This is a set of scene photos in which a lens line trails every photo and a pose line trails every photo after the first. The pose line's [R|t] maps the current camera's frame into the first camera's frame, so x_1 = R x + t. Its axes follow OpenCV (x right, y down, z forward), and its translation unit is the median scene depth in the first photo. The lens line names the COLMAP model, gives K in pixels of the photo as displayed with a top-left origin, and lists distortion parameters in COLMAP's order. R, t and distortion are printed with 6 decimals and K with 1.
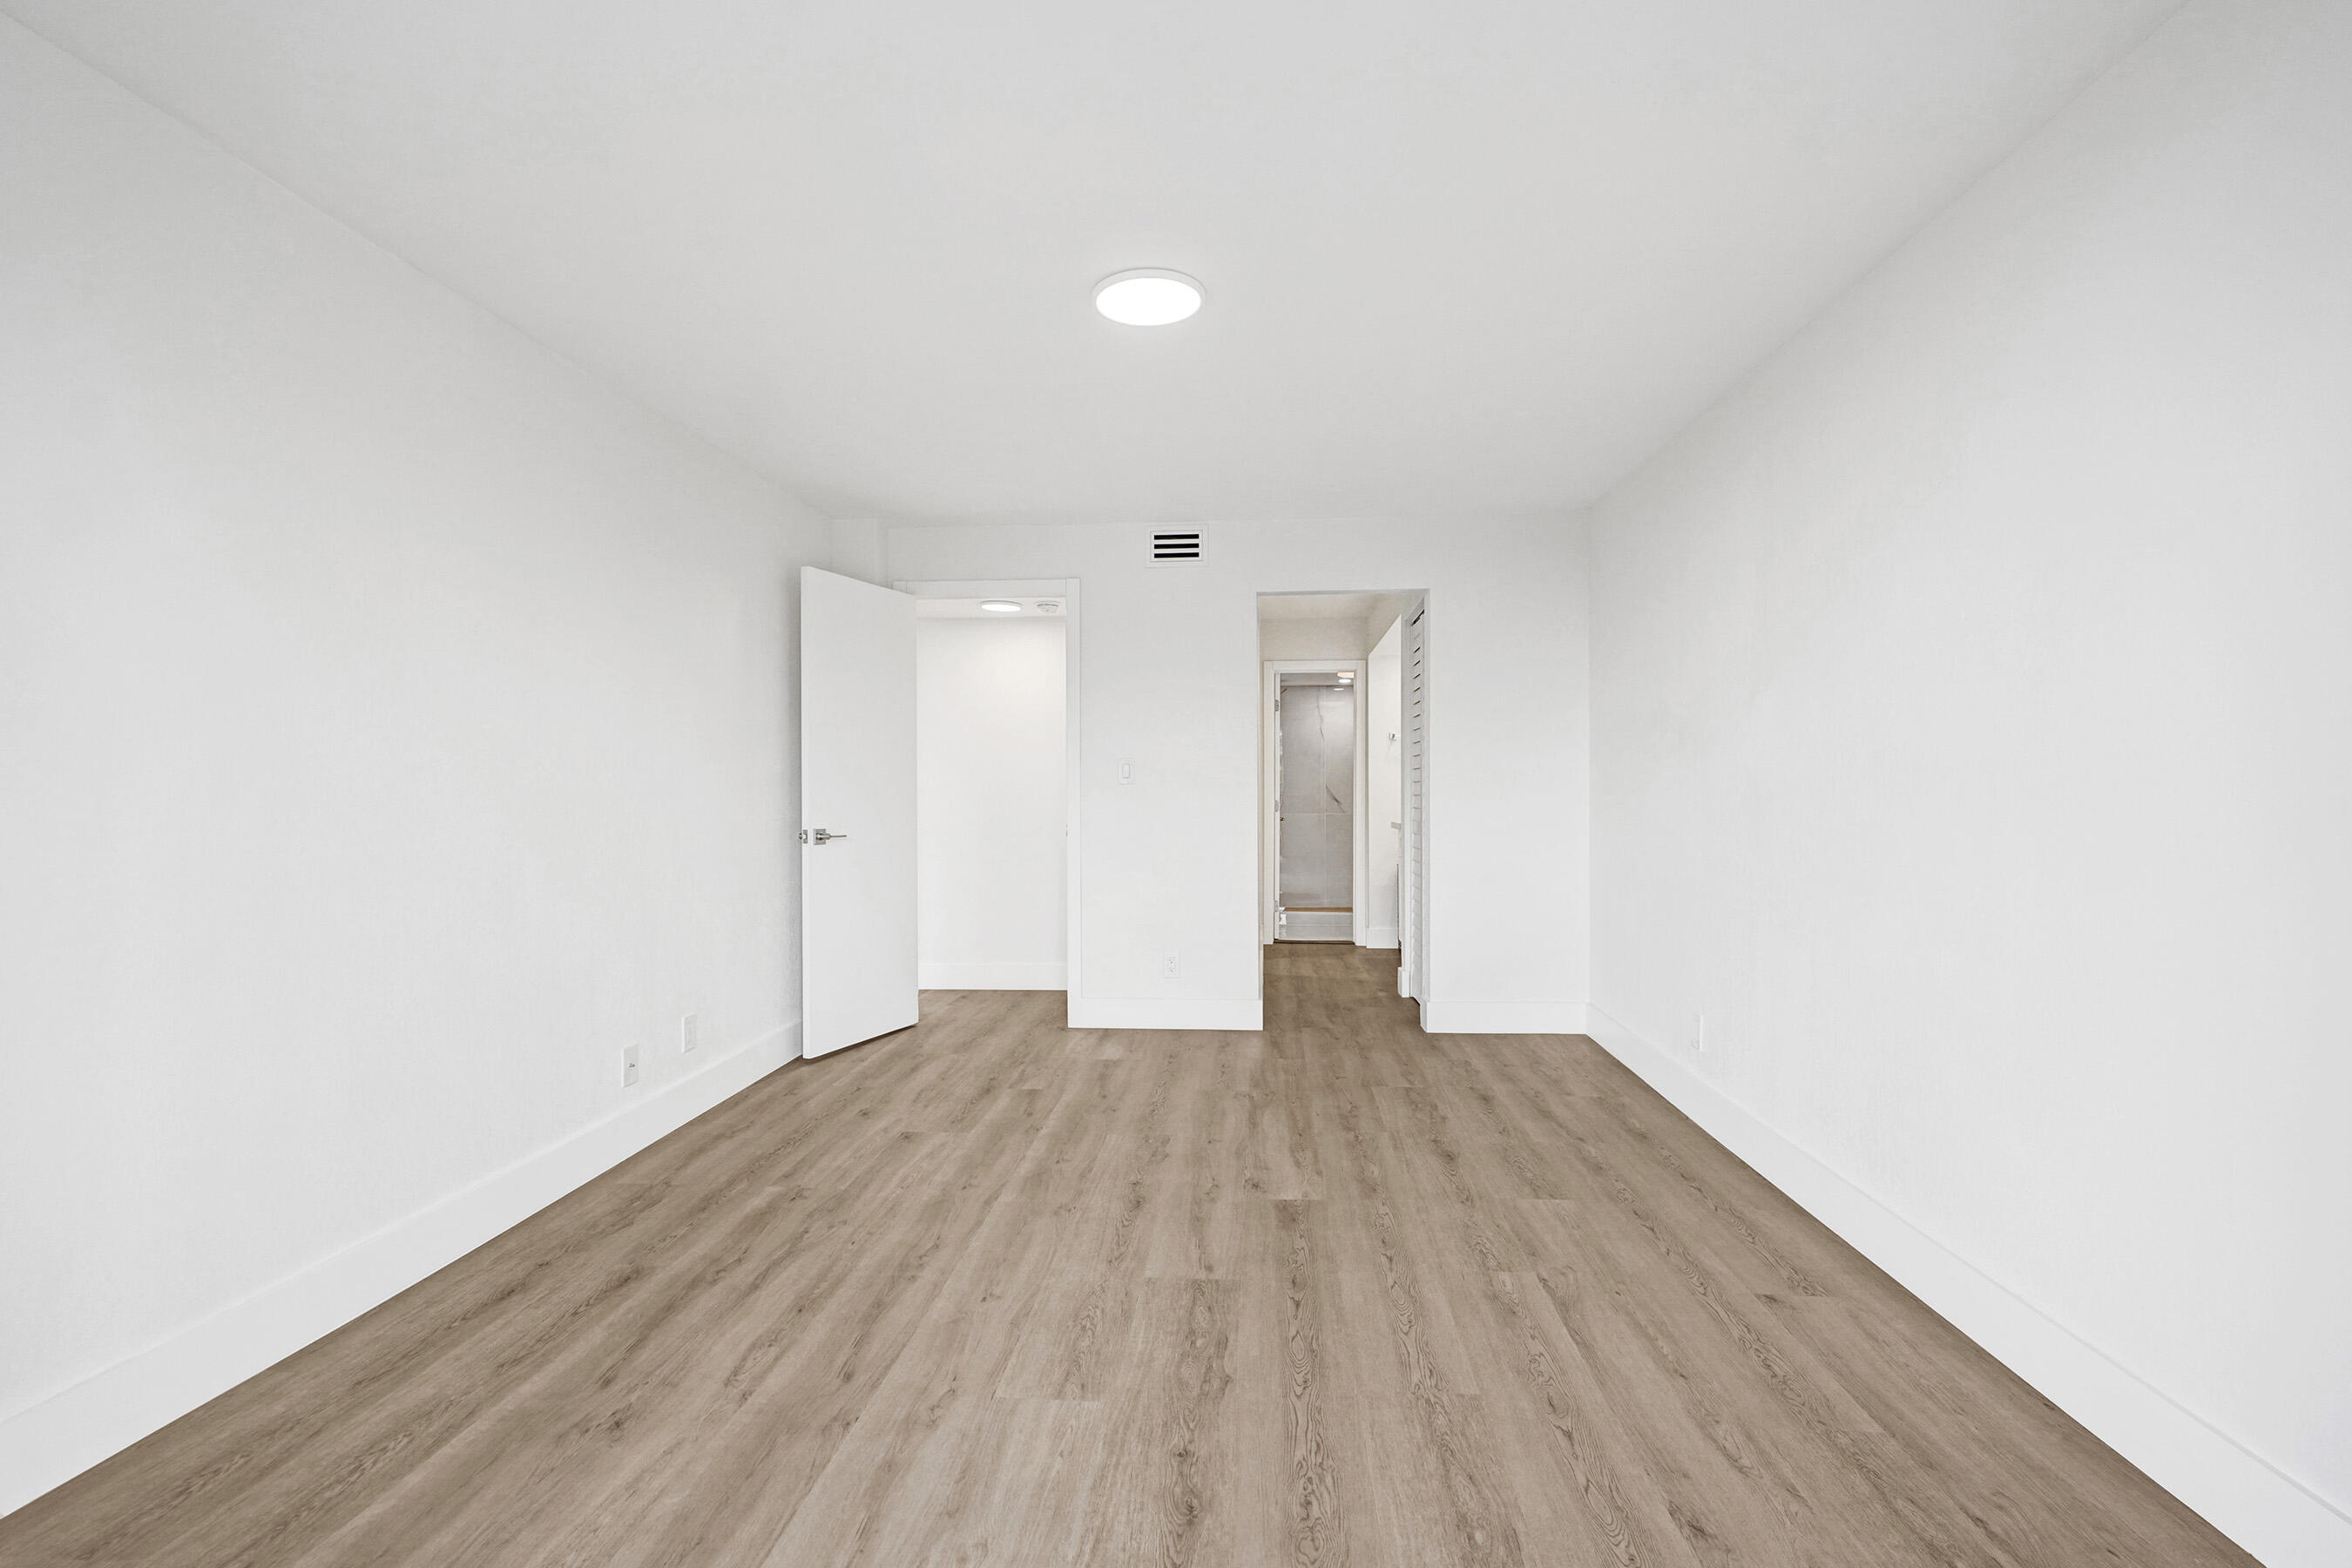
lens RADIAL K [[1082.9, 0, 1144.9], [0, 1082.9, 794.0], [0, 0, 1]] dist [0.005094, 0.001428]
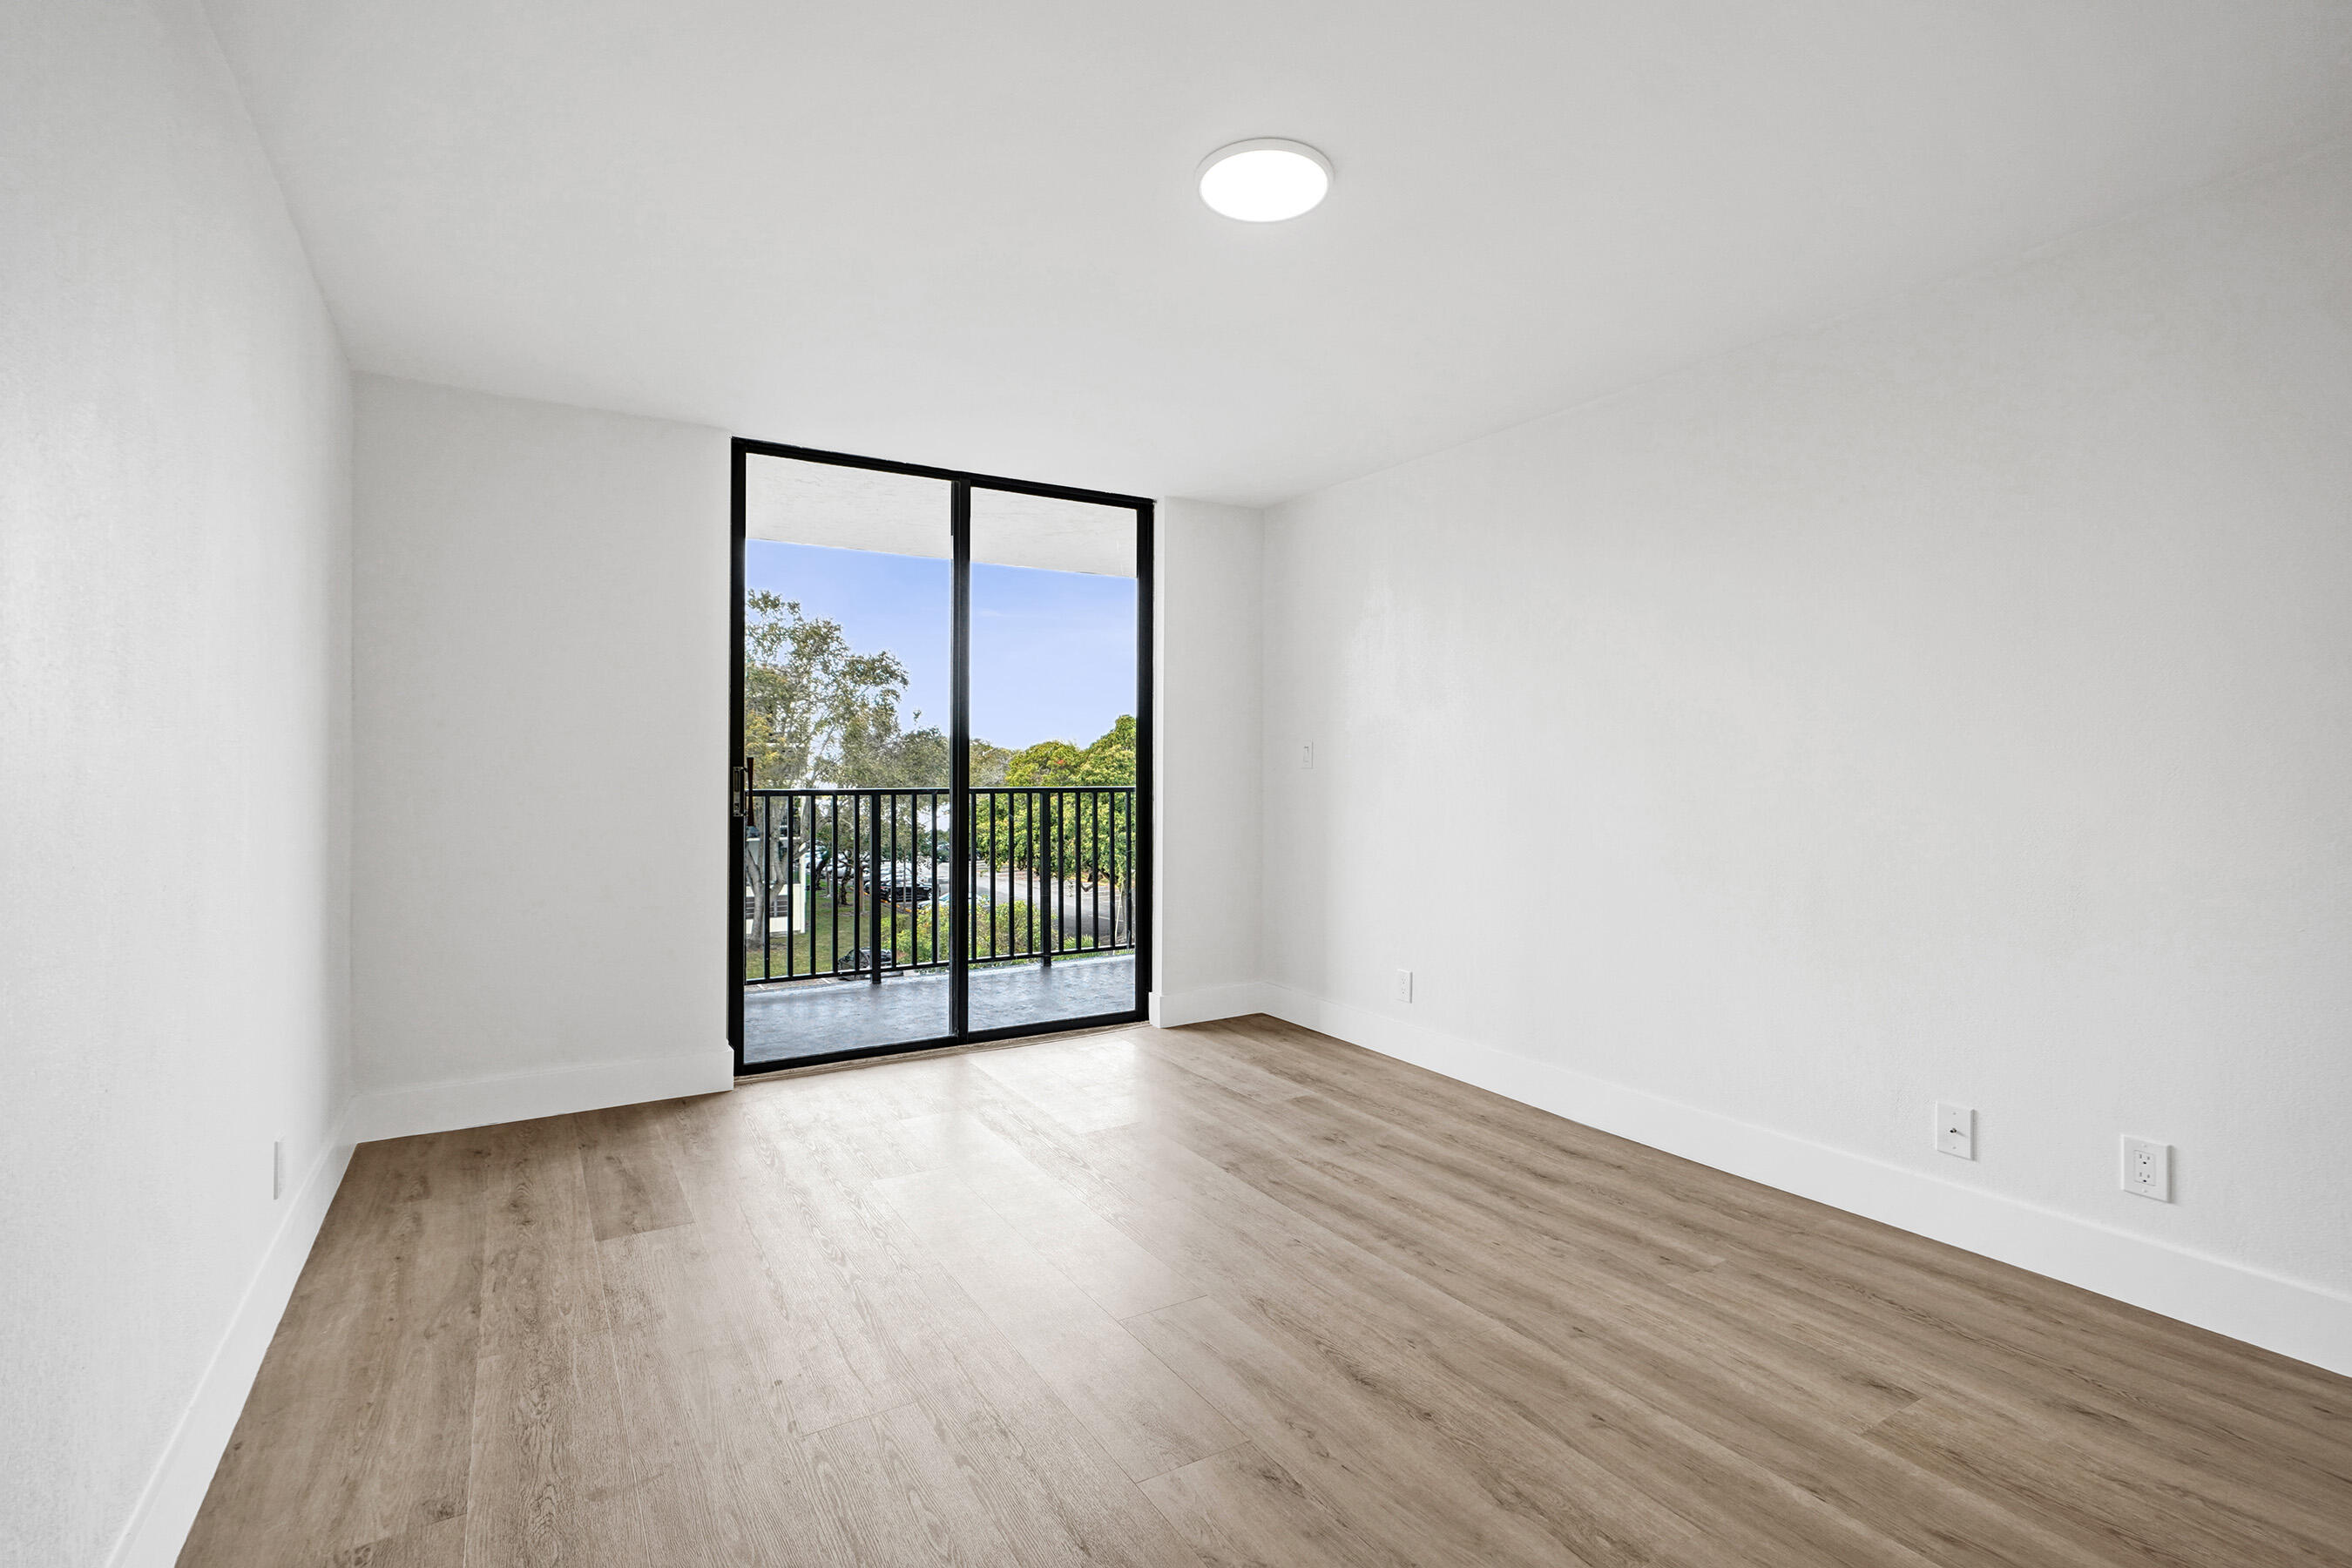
lens RADIAL K [[1100.5, 0, 1153.8], [0, 1100.5, 749.3], [0, 0, 1]] dist [-0.001810, 0.008143]
pose [[-0.806448, -0.007385, -0.591258, 0.574620], [0.000405, 0.999915, -0.013041, -0.010126], [0.591304, -0.010756, -0.806377, 1.673068]]
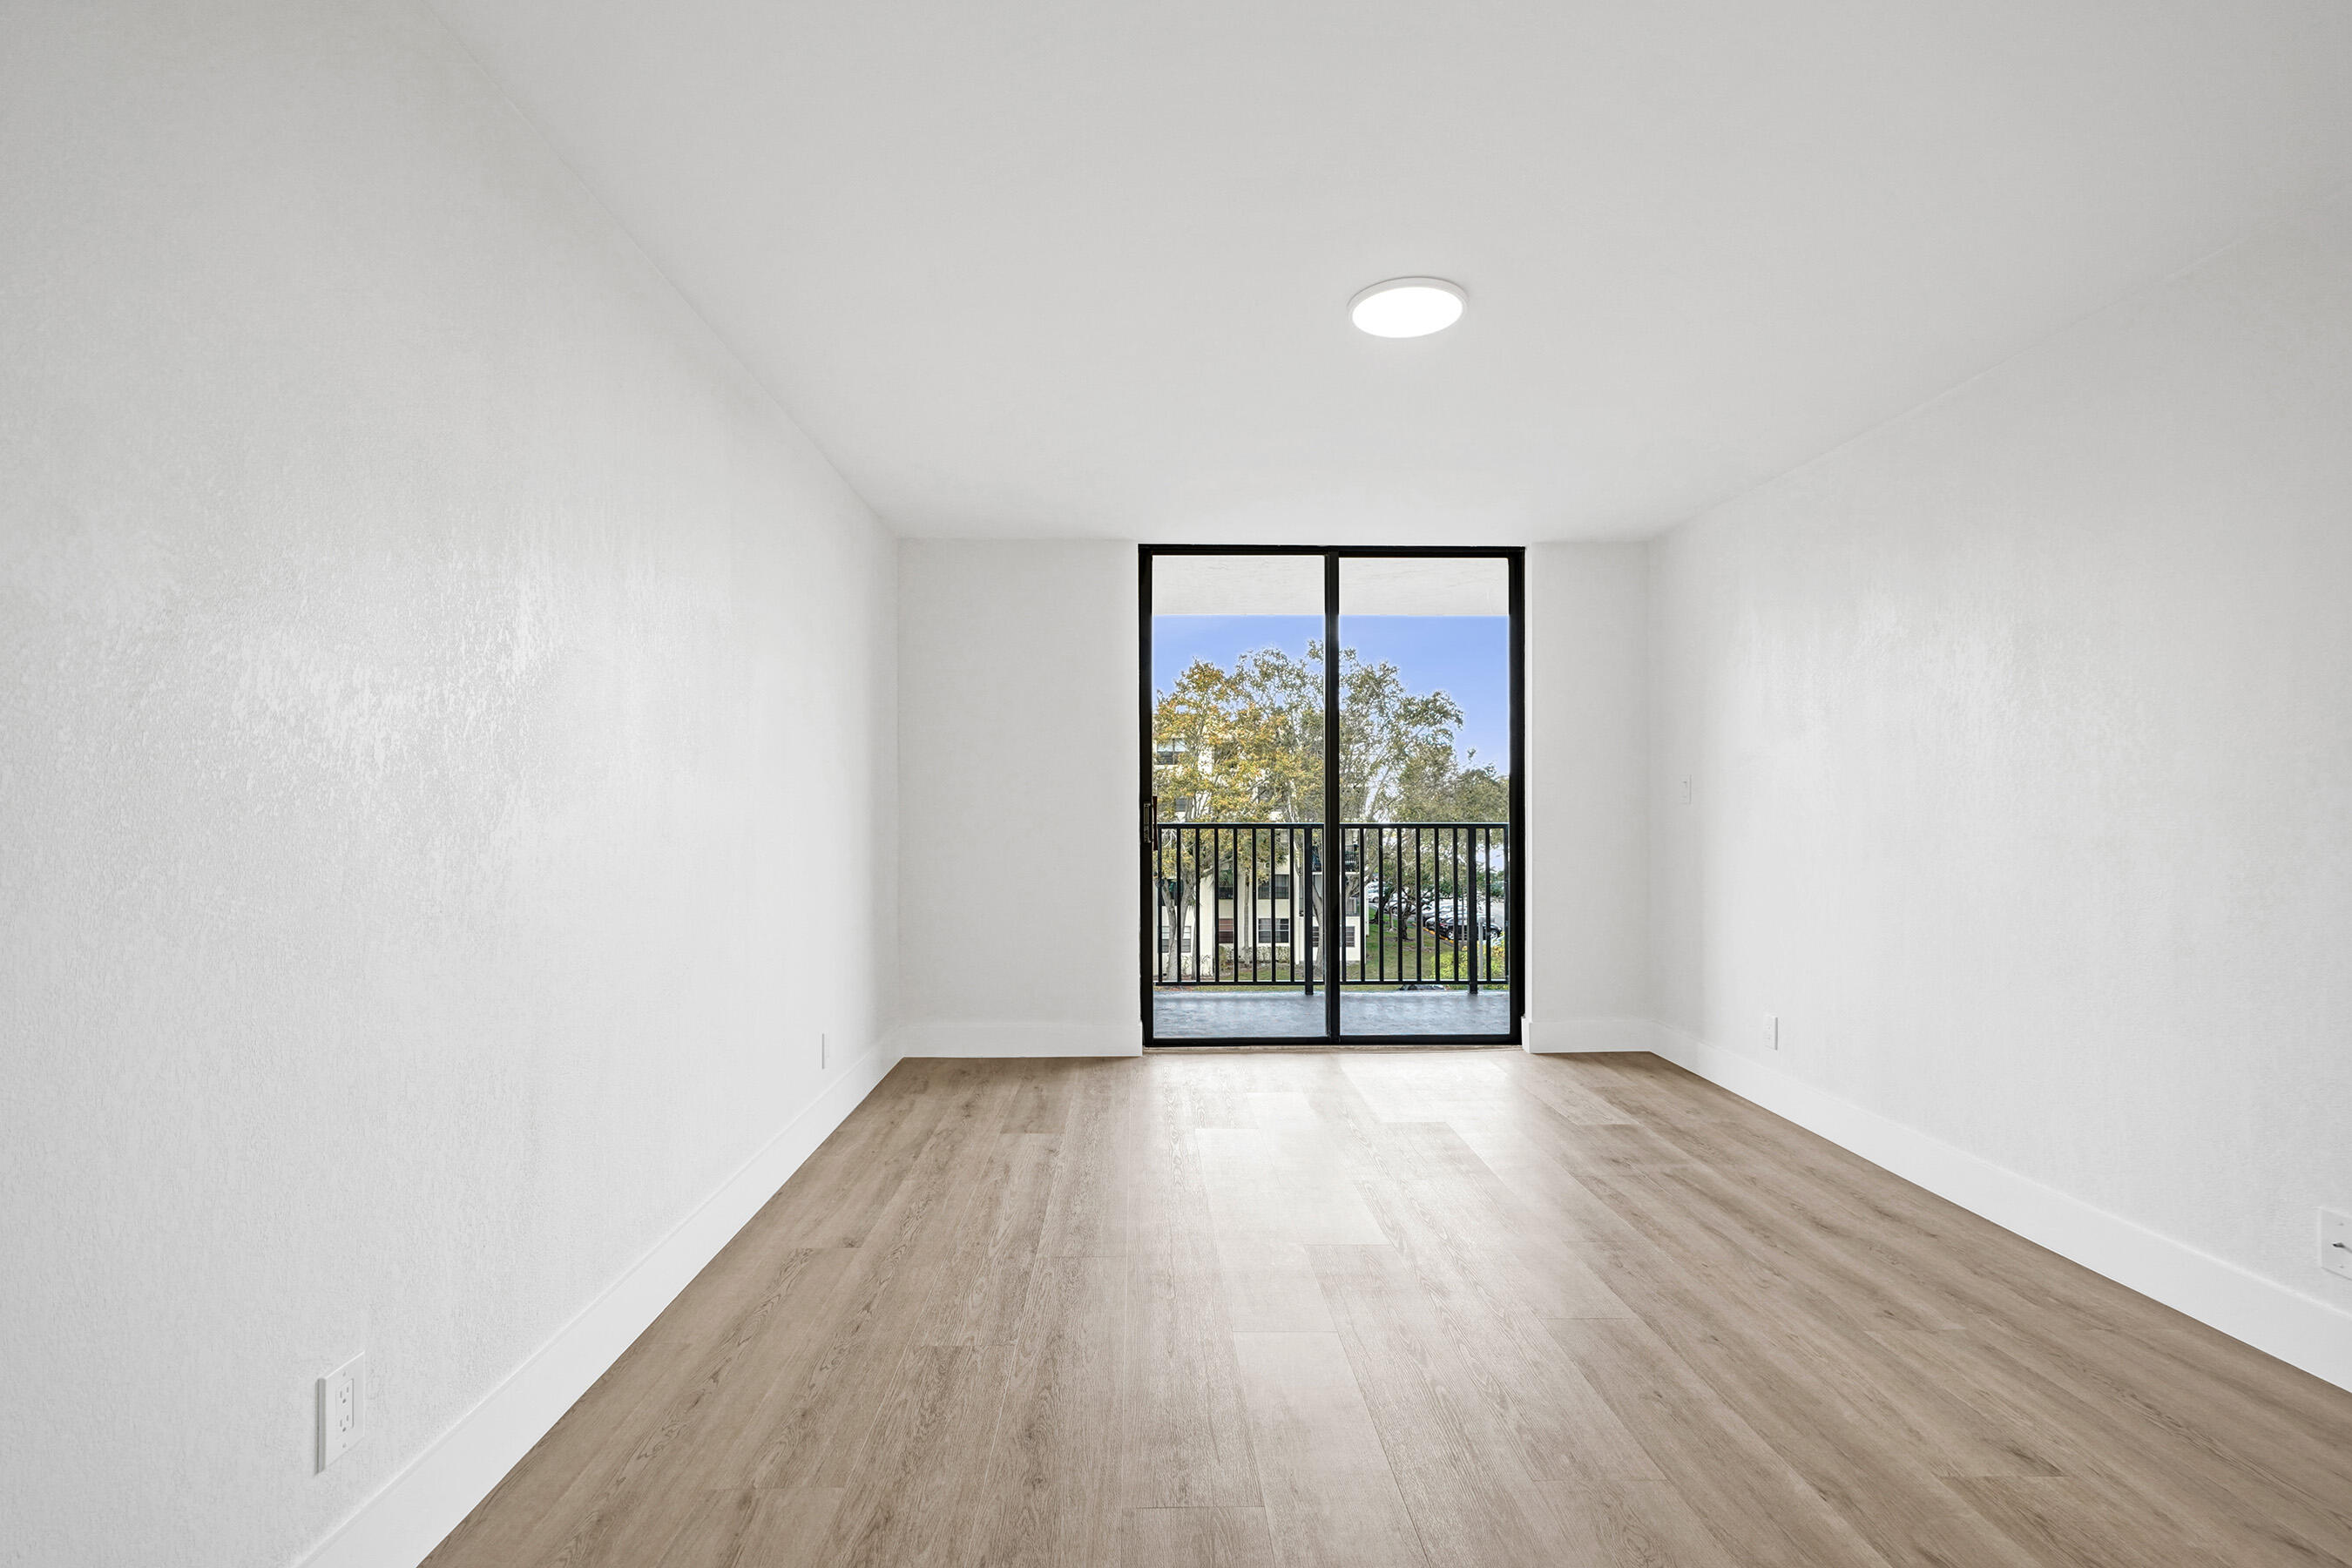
lens RADIAL K [[1082.9, 0, 1144.9], [0, 1082.9, 794.0], [0, 0, 1]] dist [0.005094, 0.001428]
pose [[-0.993278, 0.002920, -0.115716, 0.360695], [0.003989, 0.999951, -0.009008, -0.005969], [0.115684, -0.009409, -0.993242, 1.997090]]
